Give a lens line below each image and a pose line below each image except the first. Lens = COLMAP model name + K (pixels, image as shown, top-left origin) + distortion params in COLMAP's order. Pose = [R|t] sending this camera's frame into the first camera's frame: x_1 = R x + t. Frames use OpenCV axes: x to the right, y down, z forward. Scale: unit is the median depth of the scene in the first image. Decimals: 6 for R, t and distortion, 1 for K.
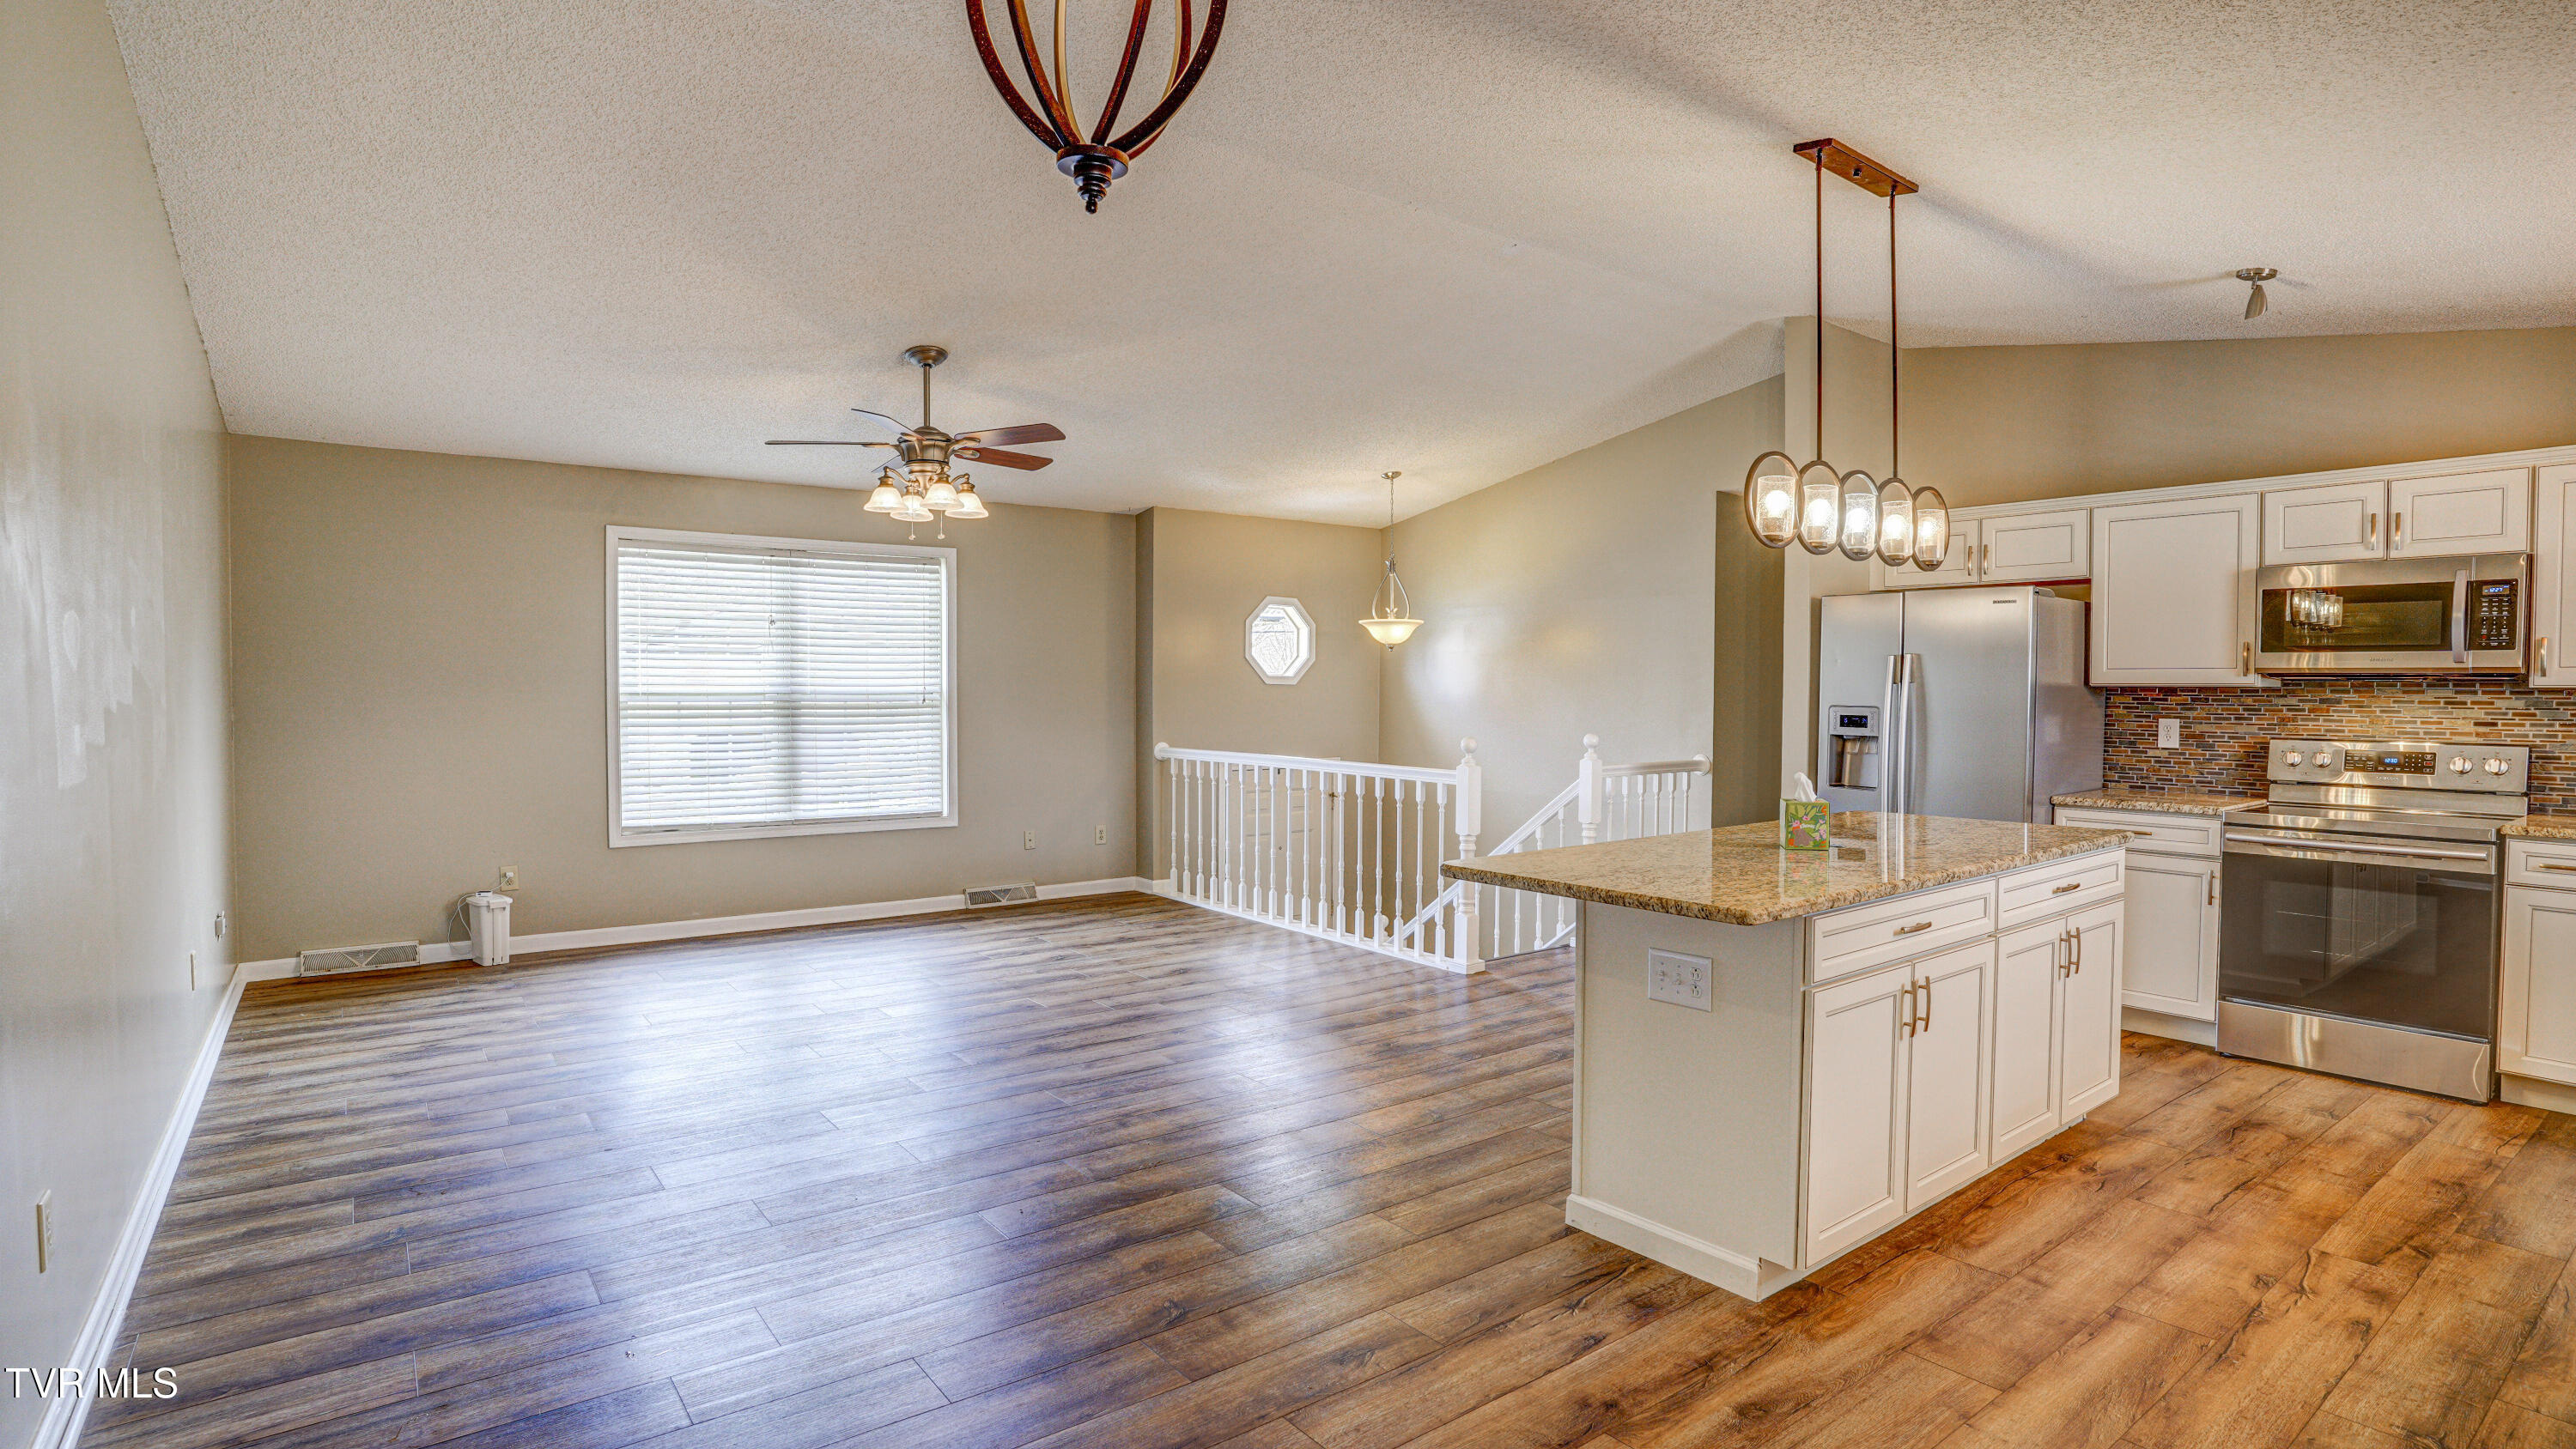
lens RADIAL K [[1301.2, 0, 1297.5], [0, 1301.2, 721.0], [0, 0, 1]] dist [-0.074036, 0.039106]
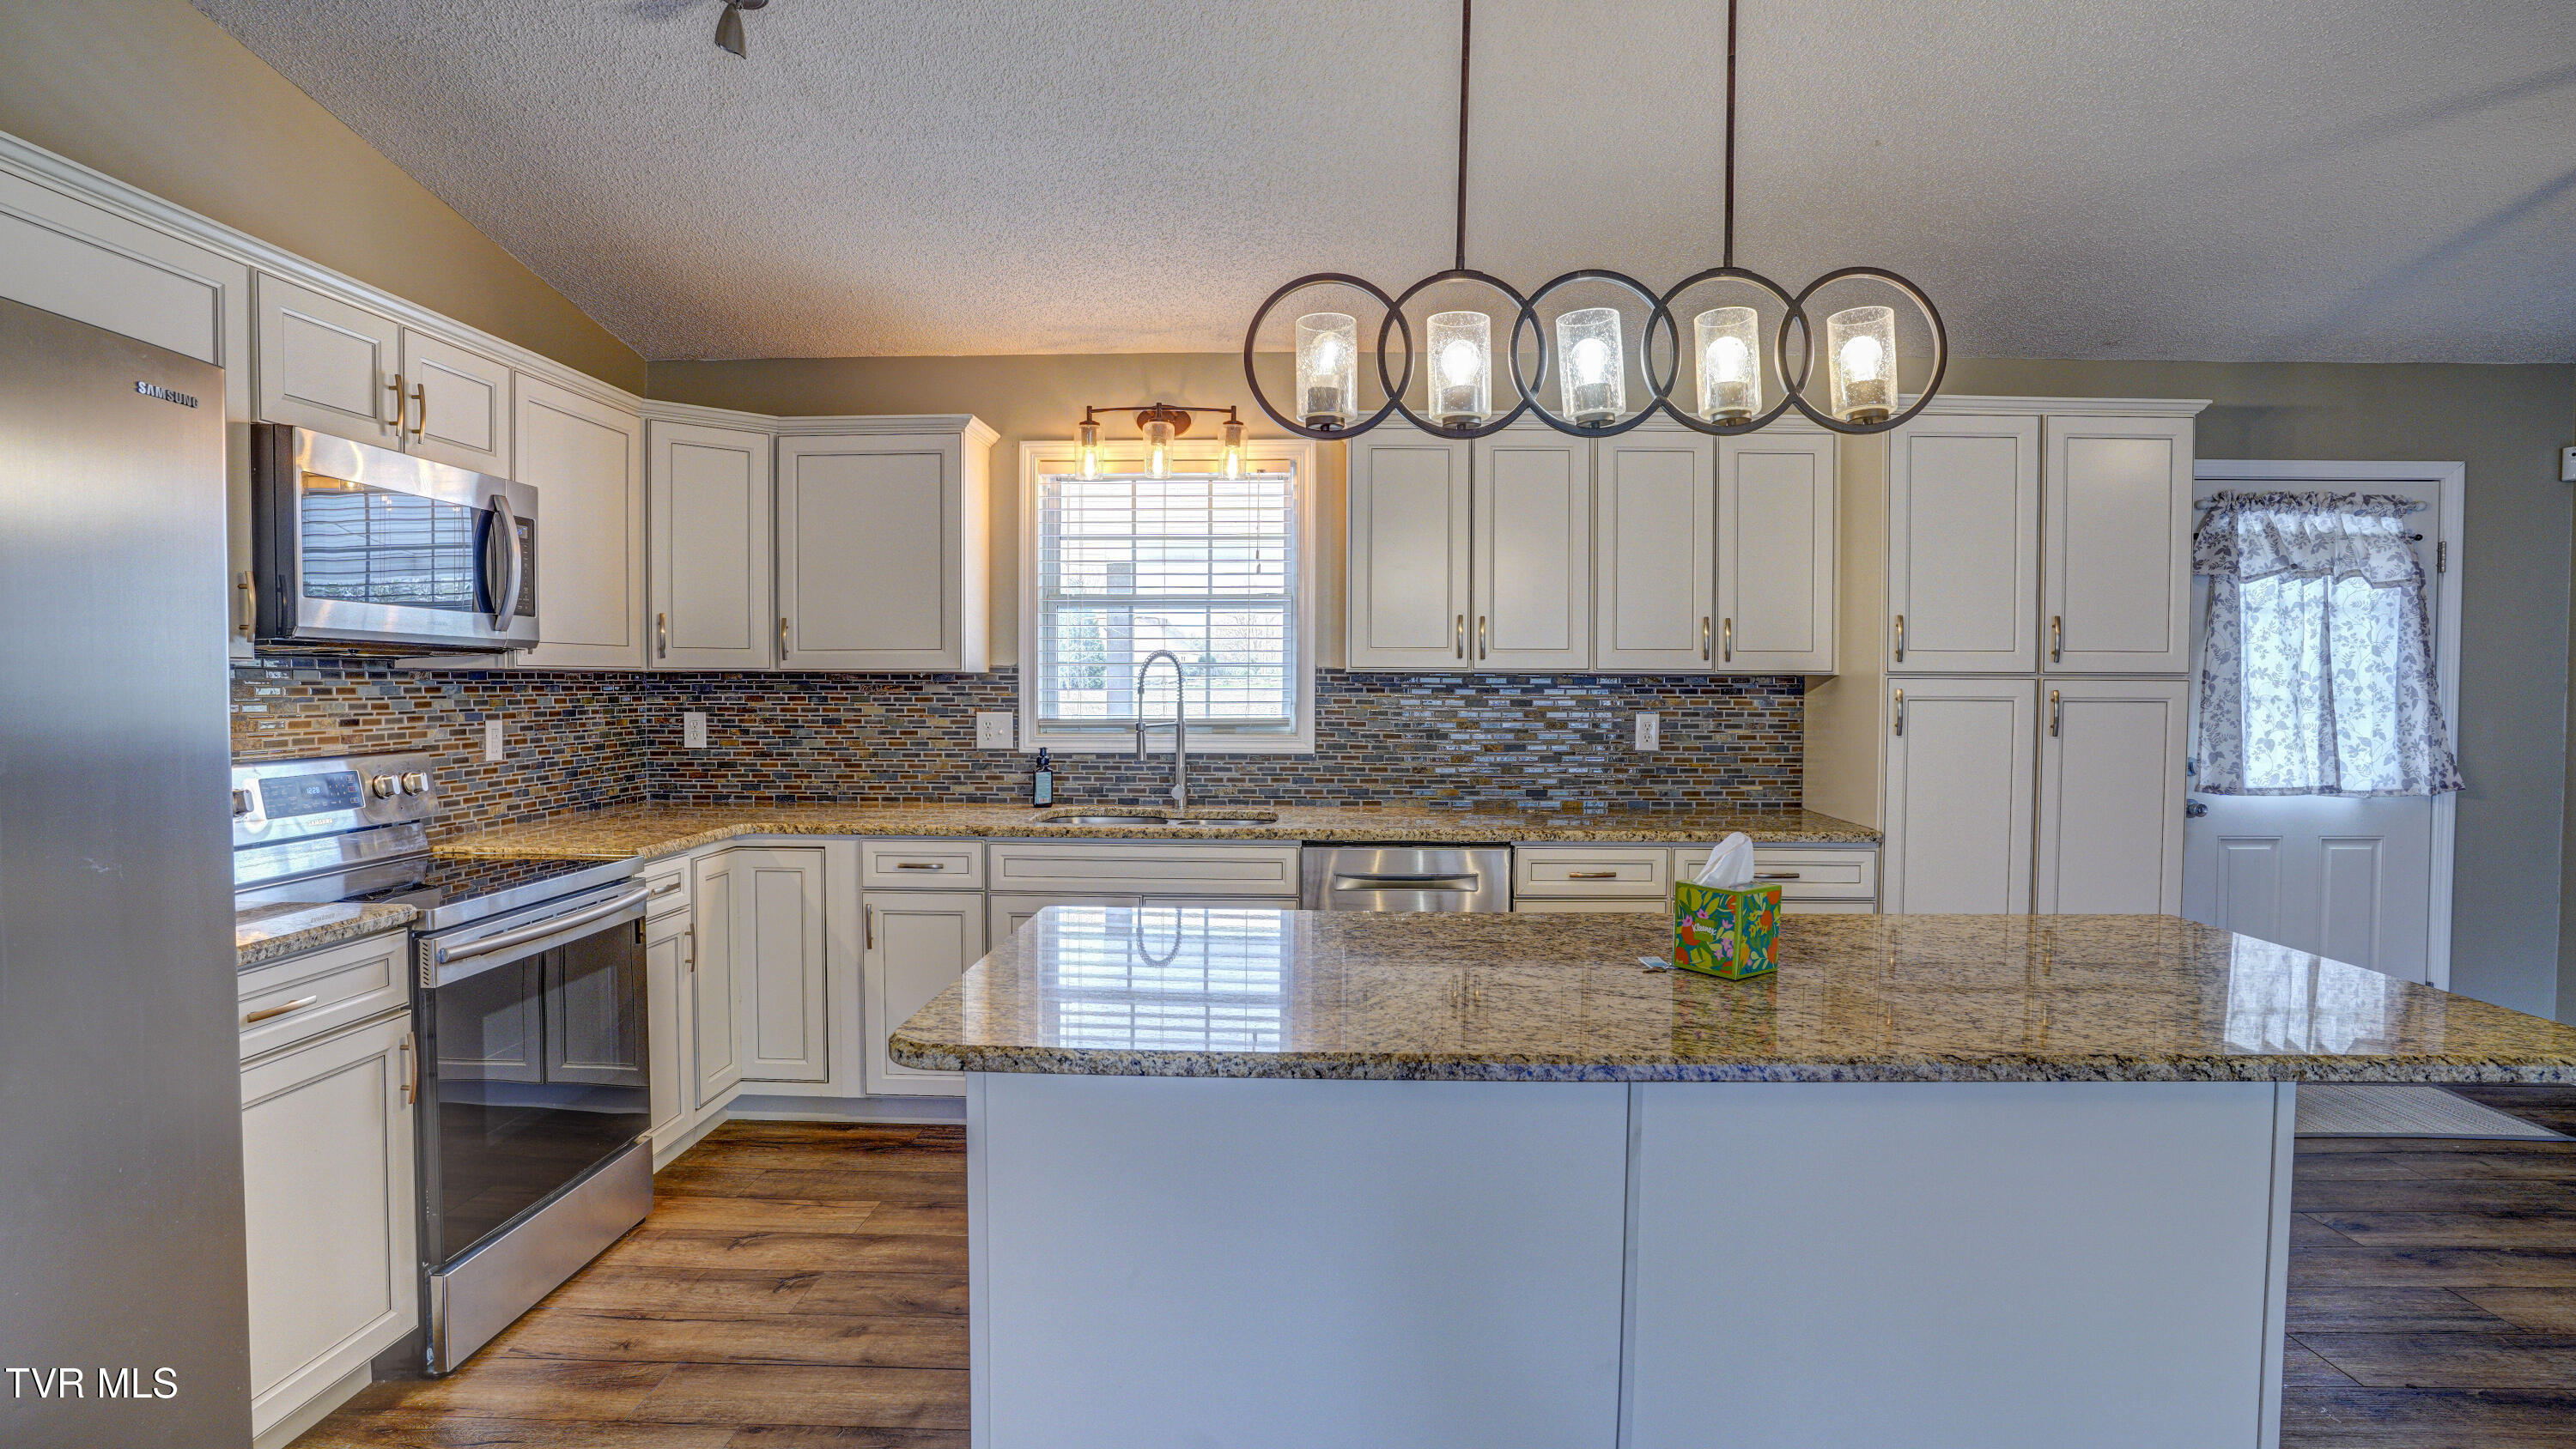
lens RADIAL K [[1301.2, 0, 1297.5], [0, 1301.2, 721.0], [0, 0, 1]] dist [-0.074036, 0.039106]
pose [[-0.764521, -0.032457, 0.643781, 0.143276], [0.005650, 0.998356, 0.057043, -0.034527], [-0.644574, 0.047248, -0.763081, 1.223157]]
